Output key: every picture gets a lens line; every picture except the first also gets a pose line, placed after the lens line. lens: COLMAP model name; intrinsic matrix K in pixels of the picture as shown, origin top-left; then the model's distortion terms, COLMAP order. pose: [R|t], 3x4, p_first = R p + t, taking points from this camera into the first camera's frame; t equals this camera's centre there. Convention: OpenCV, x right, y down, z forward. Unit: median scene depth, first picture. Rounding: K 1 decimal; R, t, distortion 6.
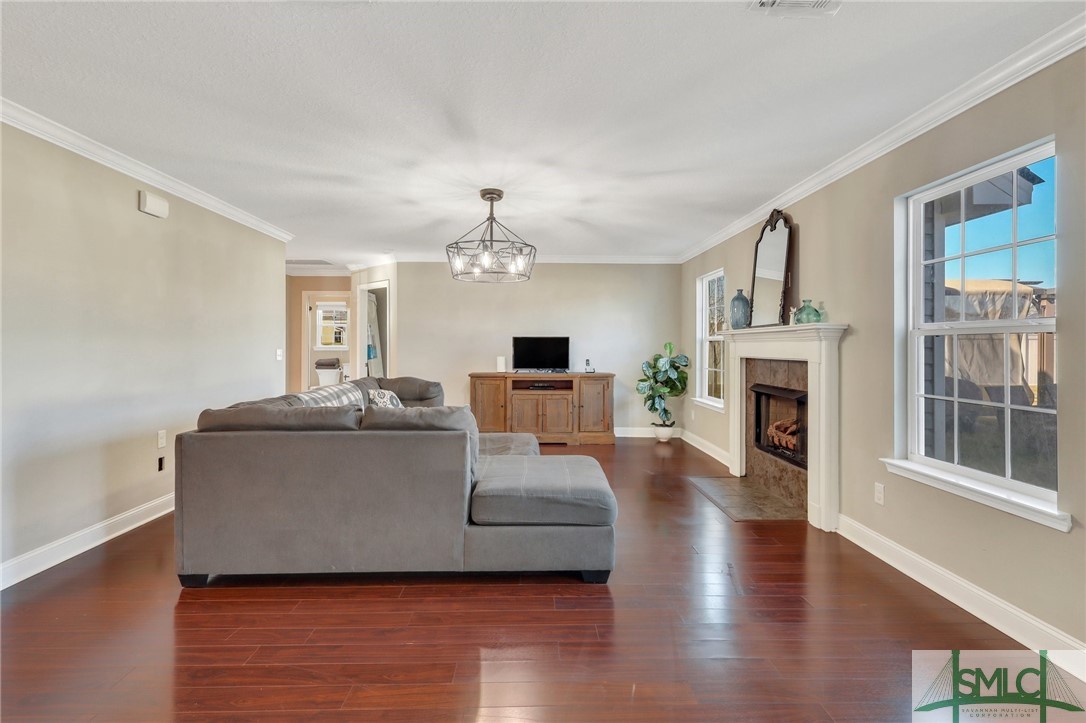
lens RADIAL K [[508.8, 0, 538.6], [0, 508.8, 339.6], [0, 0, 1]] dist [0.001726, 0.000166]
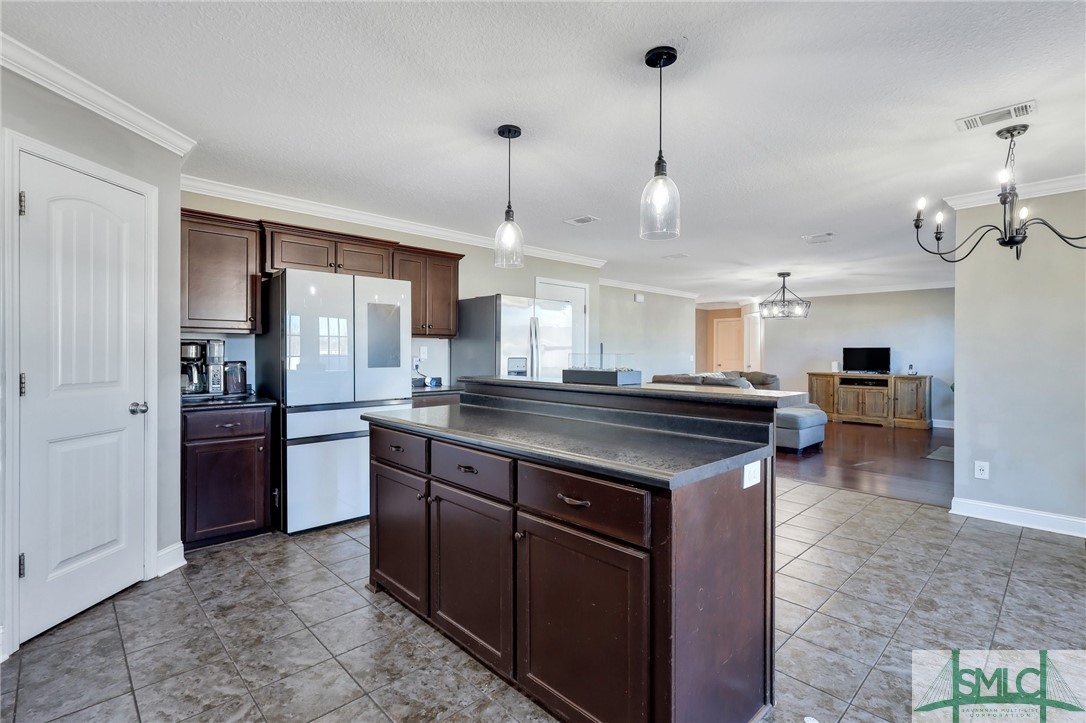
lens RADIAL K [[500.2, 0, 543.6], [0, 500.2, 352.1], [0, 0, 1]] dist [0.001645, 0.000878]
pose [[0.675122, 0.001436, -0.737704, 0.432438], [0.005581, 0.999960, 0.007054, -0.008214], [0.737685, -0.008880, 0.675087, -0.588092]]
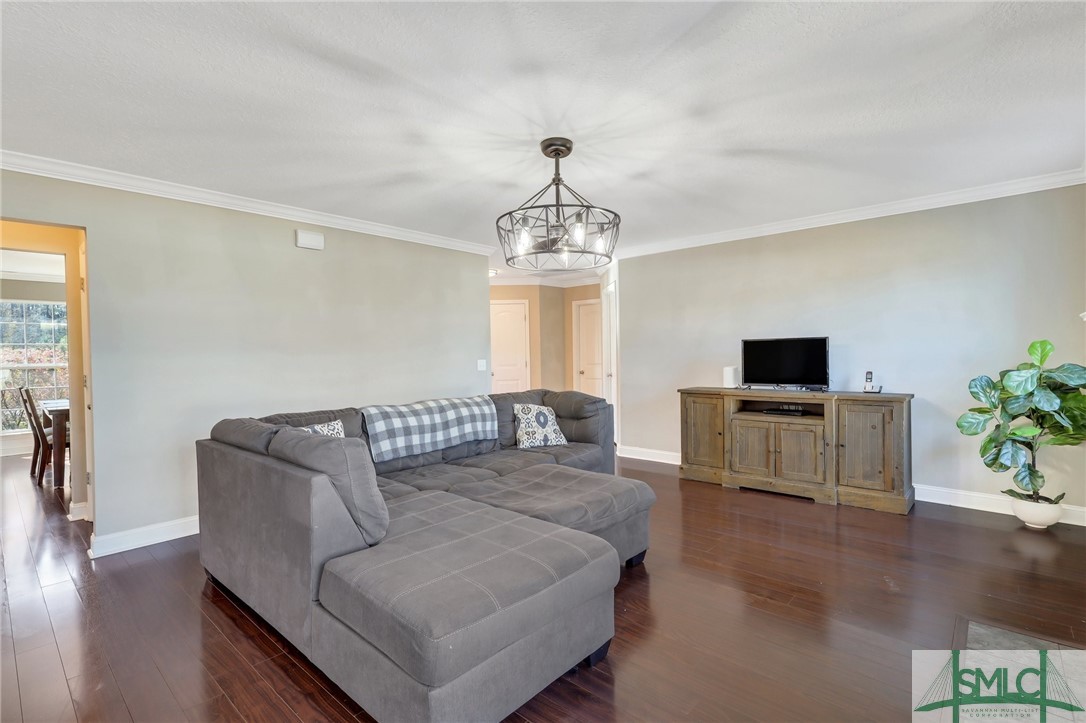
lens RADIAL K [[503.7, 0, 543.0], [0, 503.7, 361.5], [0, 0, 1]] dist [0.000243, 0.000431]
pose [[0.727636, -0.004198, -0.685951, 0.245372], [0.025185, 0.999471, 0.020599, 0.003566], [0.685501, -0.032264, 0.727356, 0.287588]]
